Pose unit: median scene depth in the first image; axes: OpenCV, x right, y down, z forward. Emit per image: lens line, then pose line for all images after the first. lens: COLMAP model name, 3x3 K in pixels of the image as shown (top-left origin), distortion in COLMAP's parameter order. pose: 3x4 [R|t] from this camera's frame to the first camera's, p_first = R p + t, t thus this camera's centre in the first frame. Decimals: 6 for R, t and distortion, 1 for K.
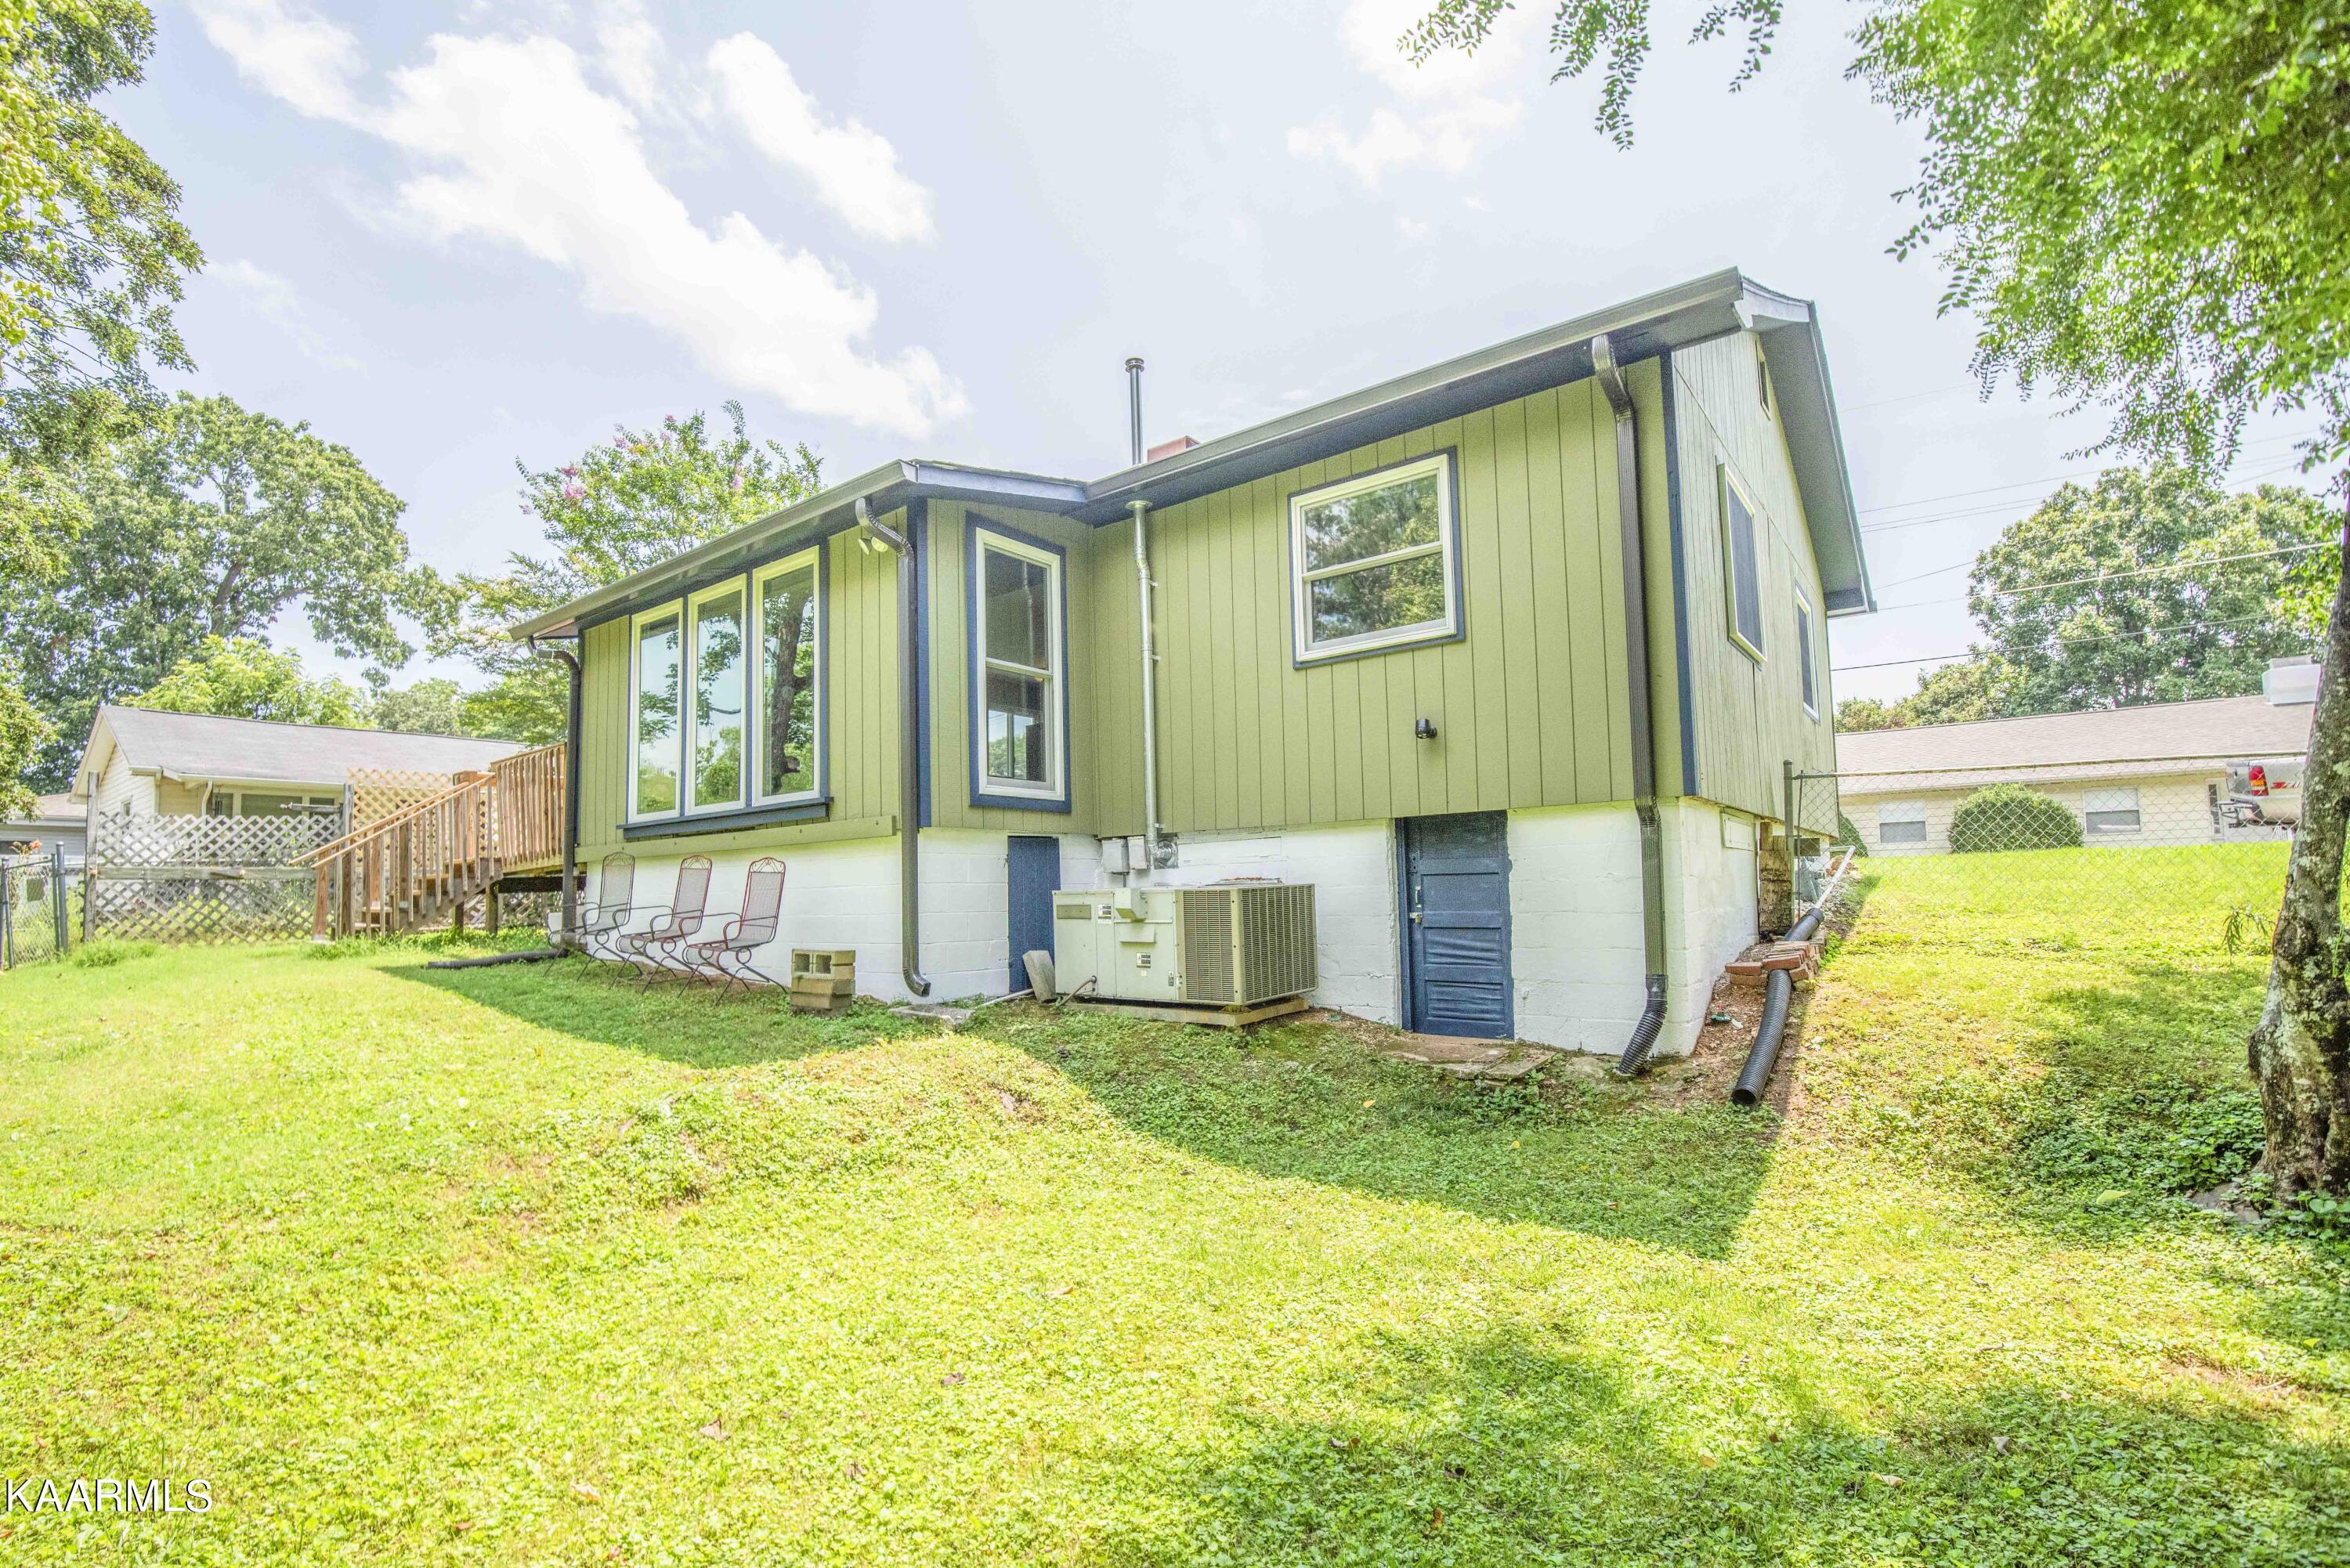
lens RADIAL K [[1083.4, 0, 1157.8], [0, 1083.4, 817.3], [0, 0, 1]] dist [-0.012314, -0.014288]
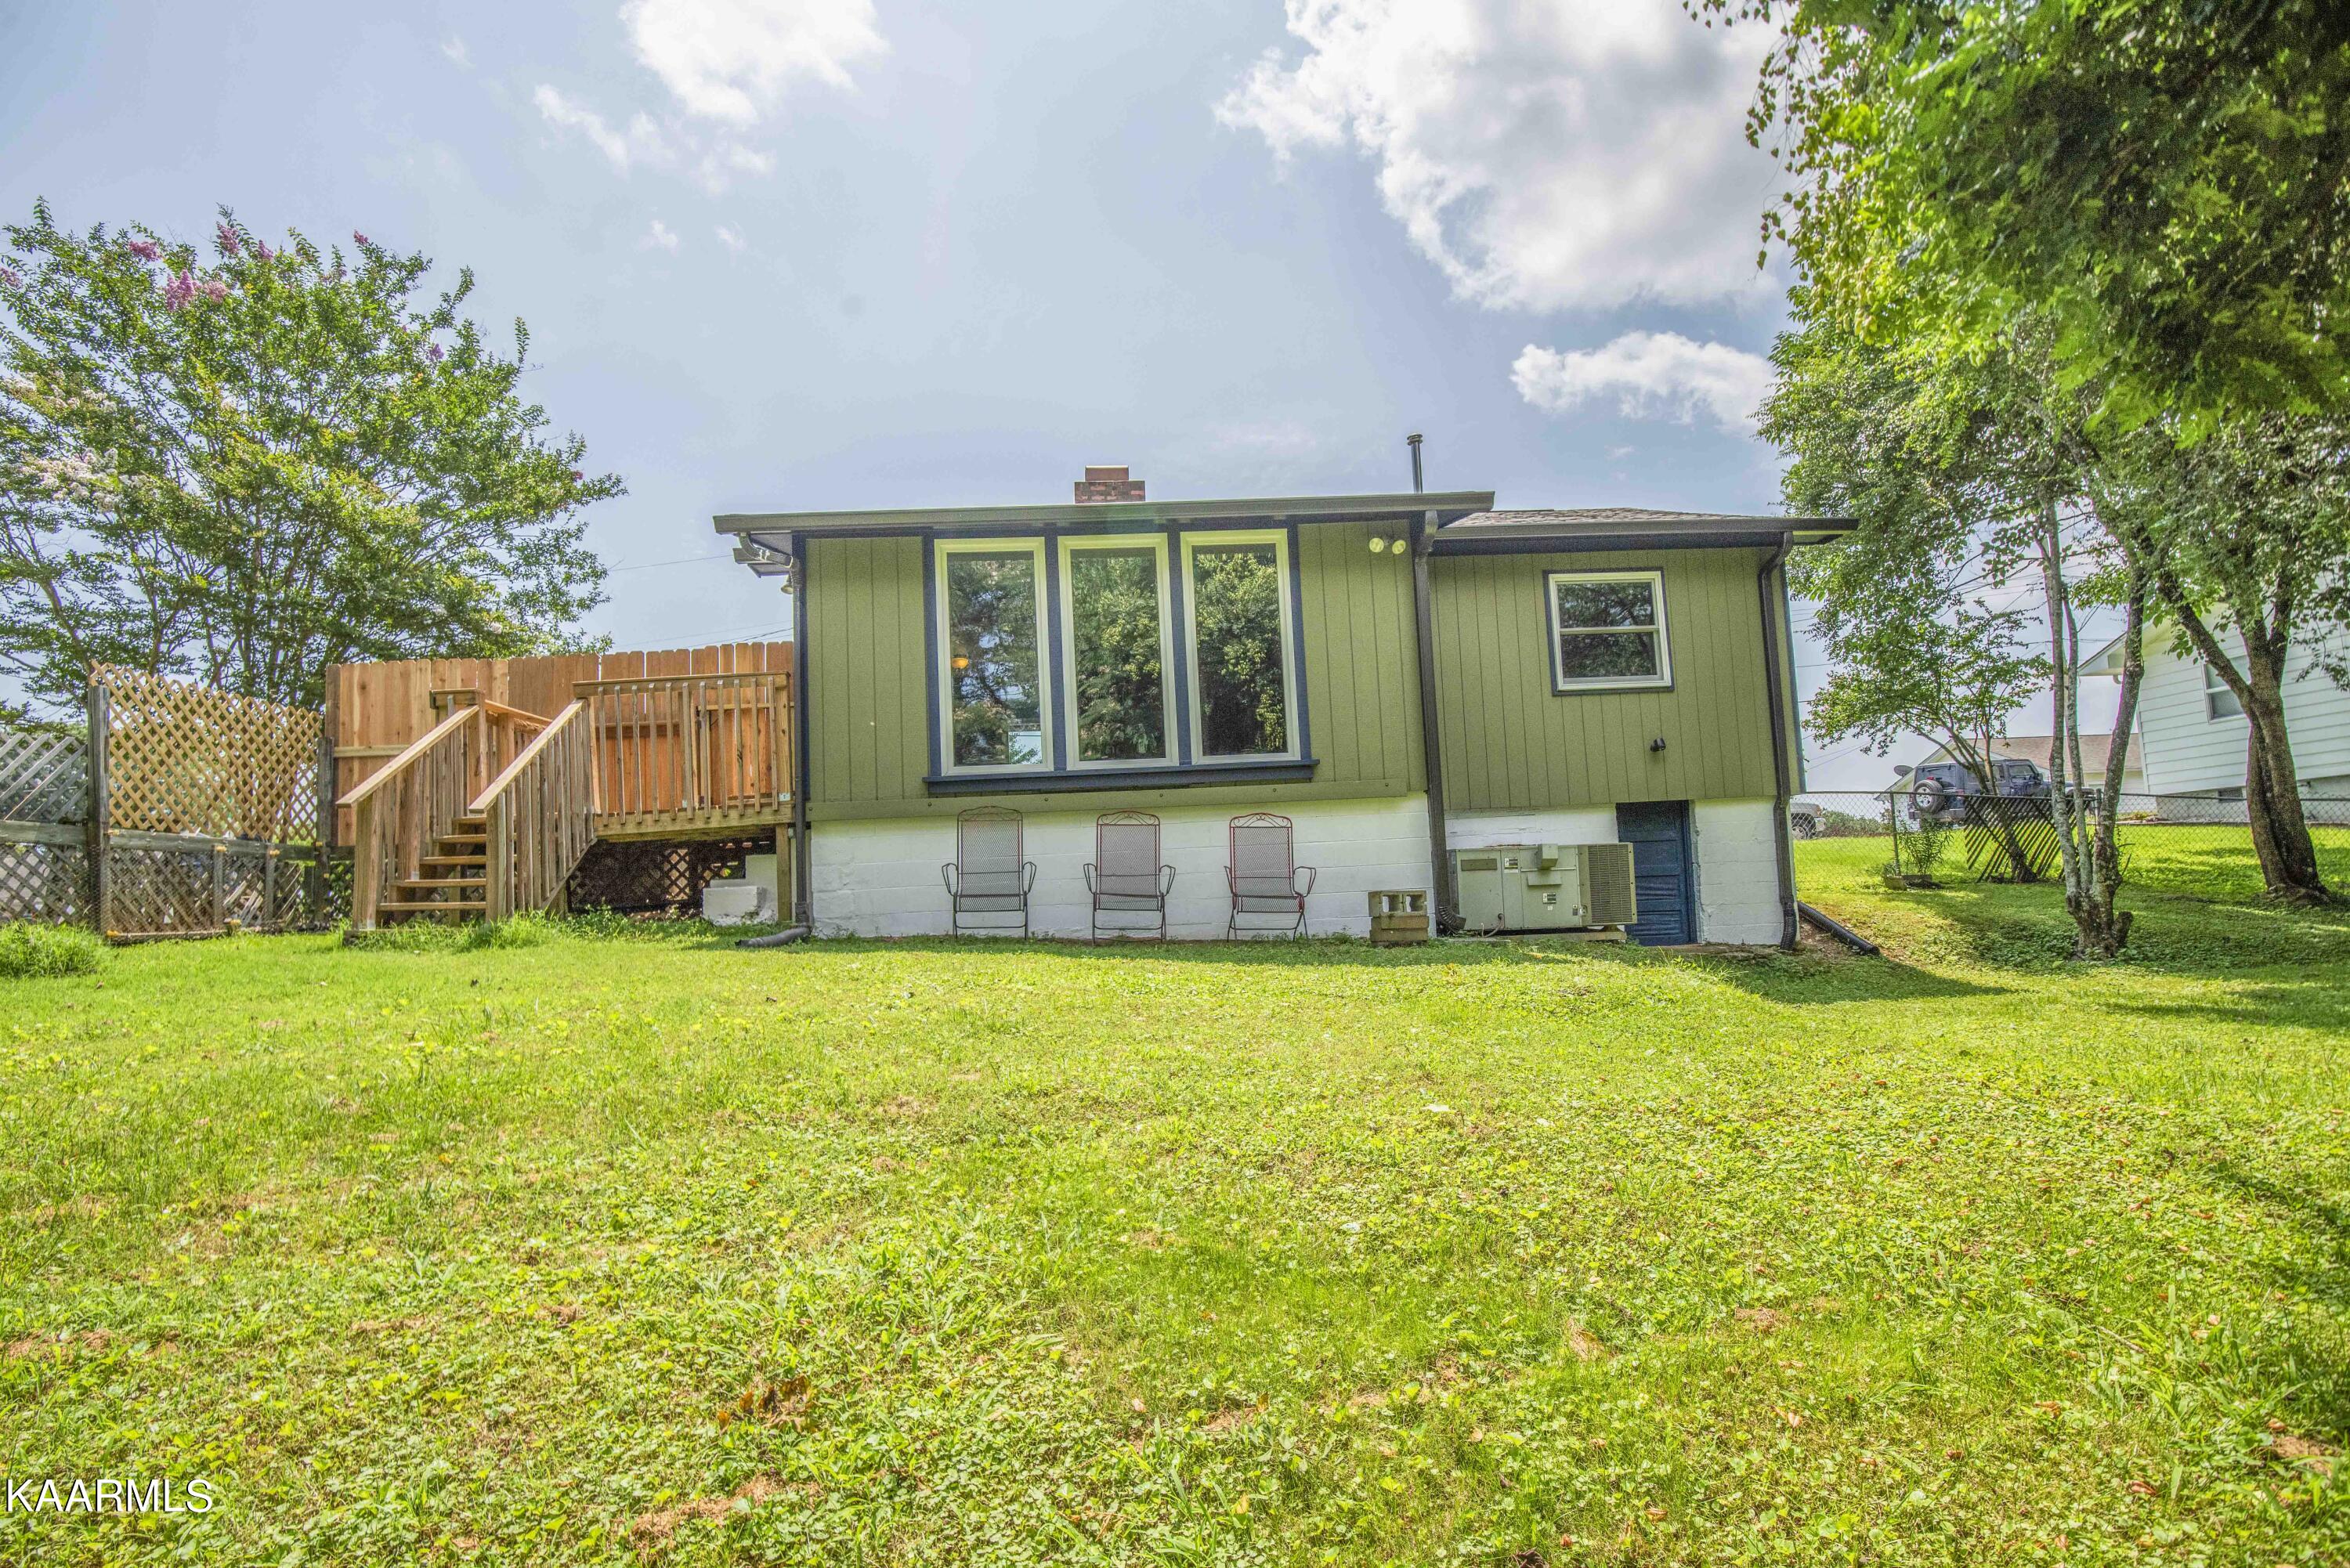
lens RADIAL K [[1083.4, 0, 1157.8], [0, 1083.4, 817.3], [0, 0, 1]] dist [-0.012314, -0.014288]
pose [[0.744609, 0.043763, 0.666064, -1.202942], [-0.015538, 0.998714, -0.048249, 0.098427], [-0.667320, 0.025578, 0.744332, 0.306838]]
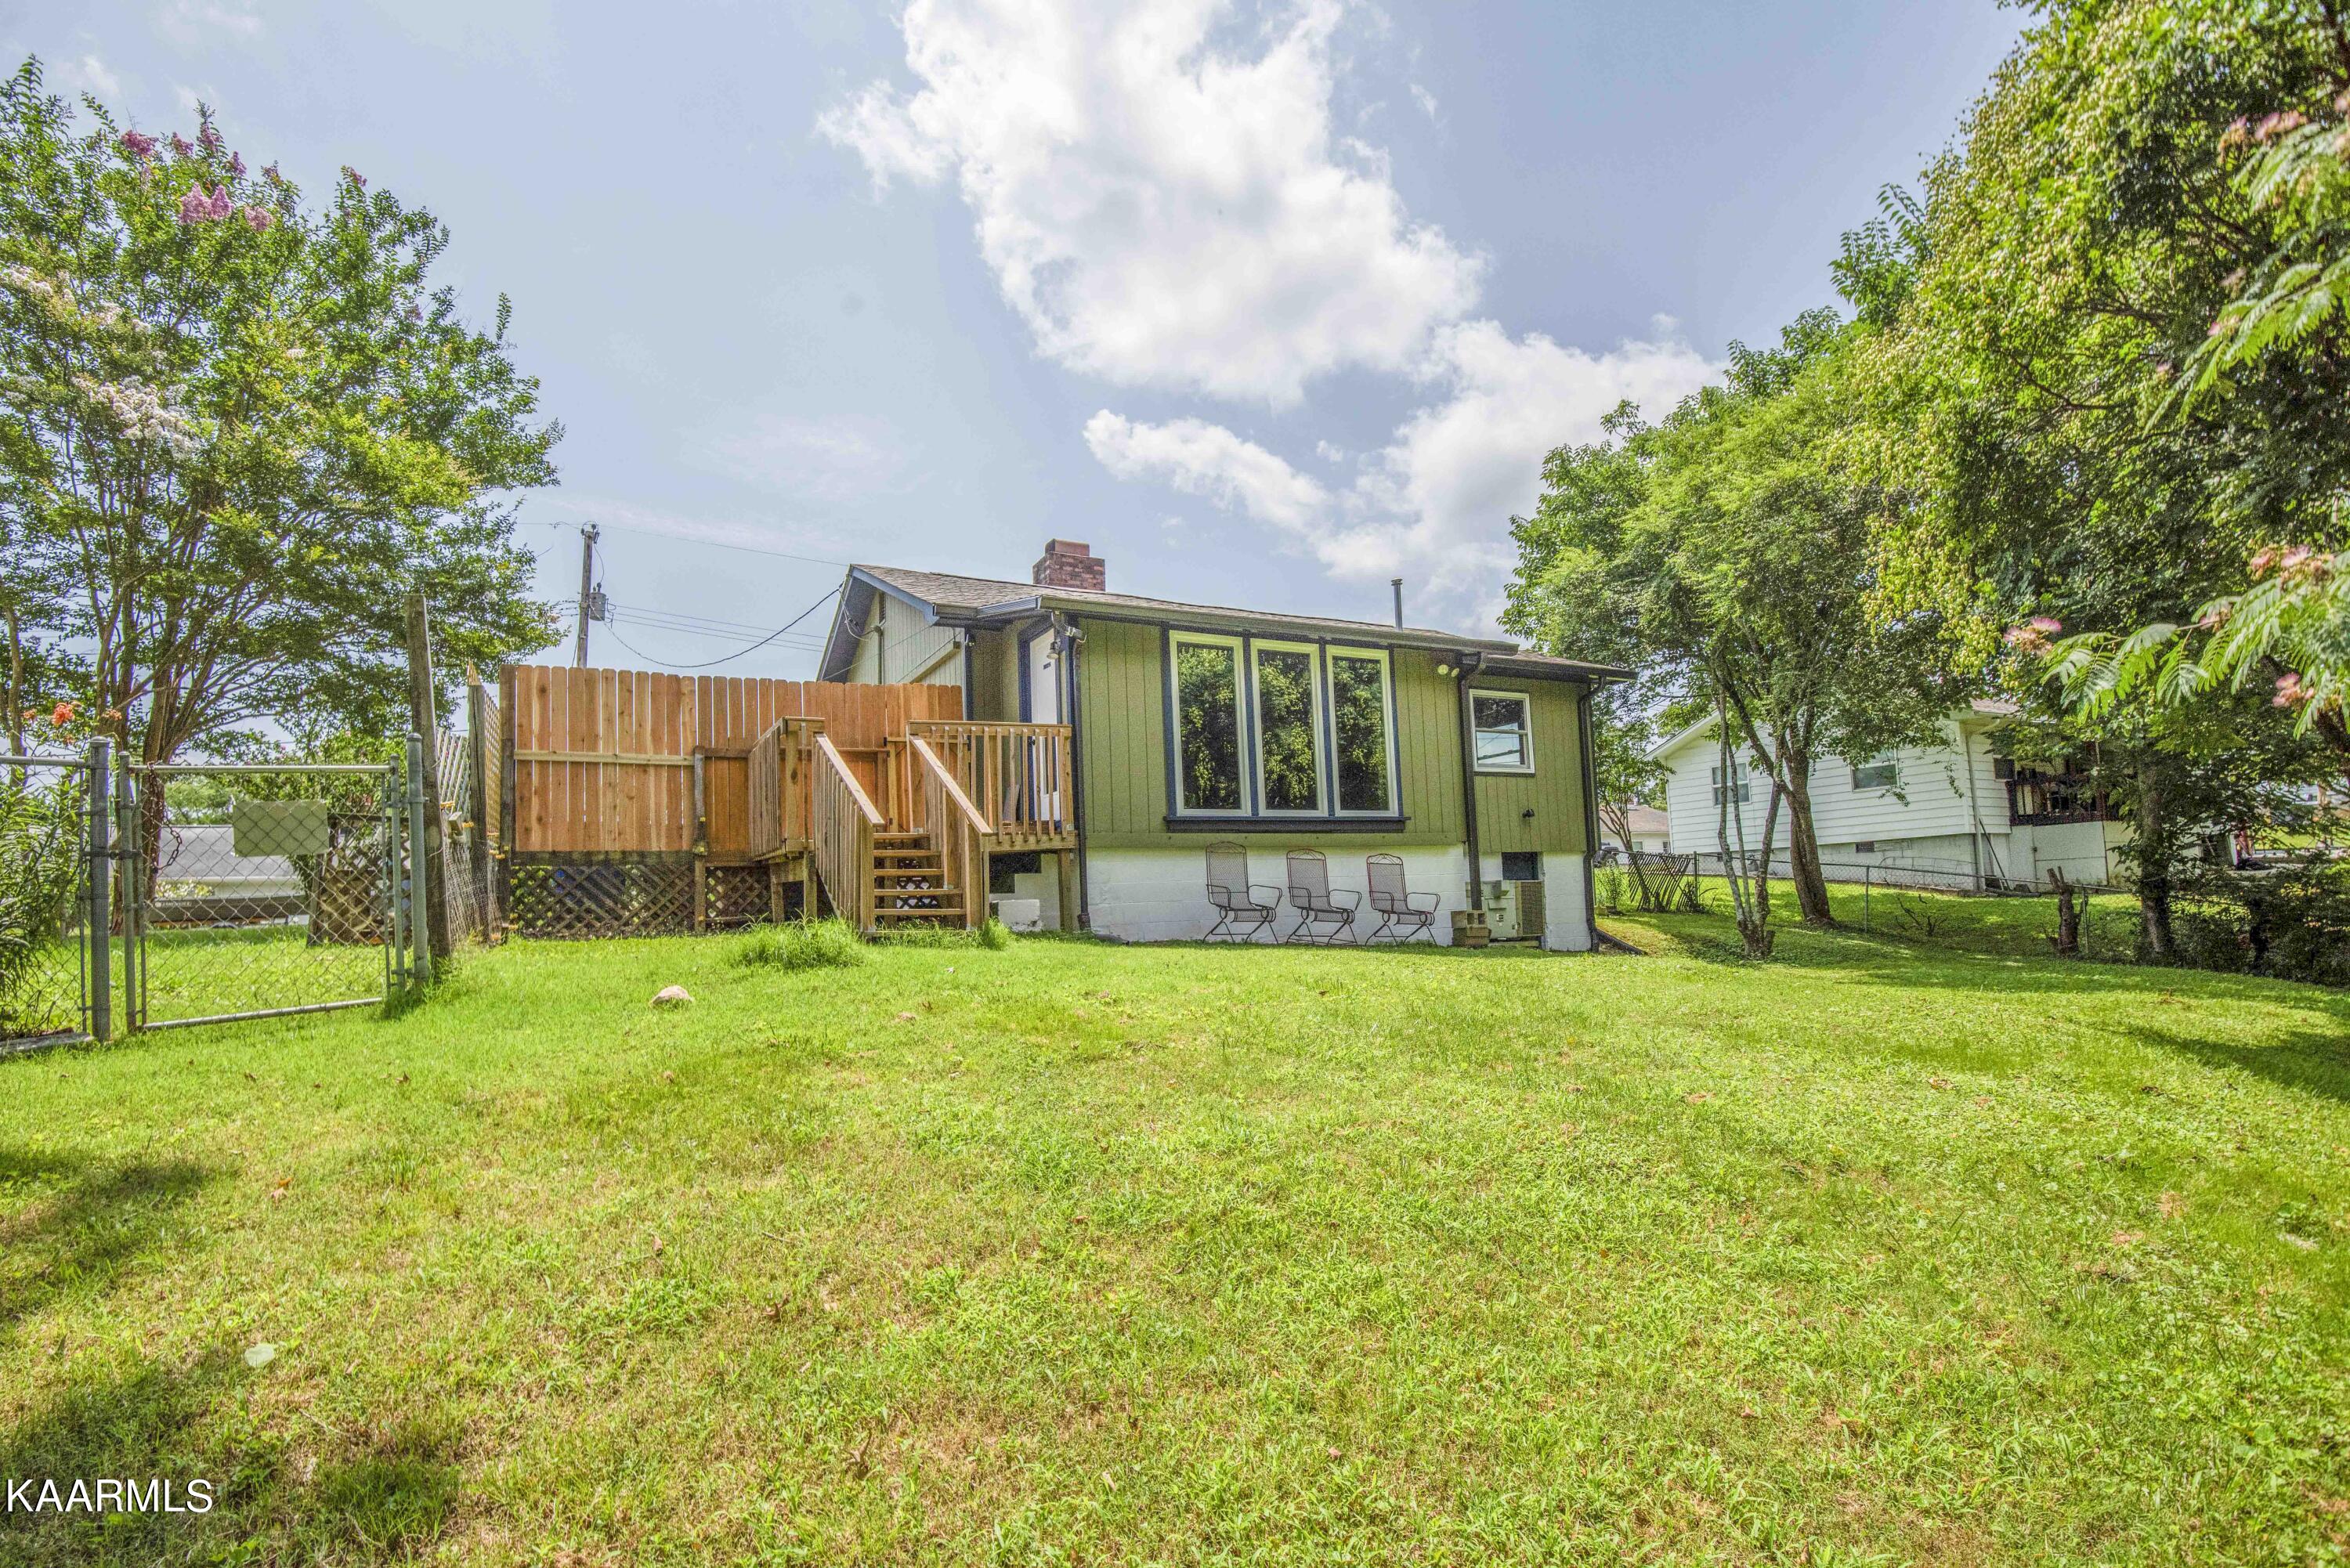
lens RADIAL K [[1089.7, 0, 1175.0], [0, 1089.7, 784.0], [0, 0, 1]] dist [-0.023336, 0.000017]
pose [[0.399936, 0.115893, 0.909186, -1.935086], [-0.033810, 0.993164, -0.111725, 0.124210], [-0.915919, 0.013943, 0.401120, 0.709914]]
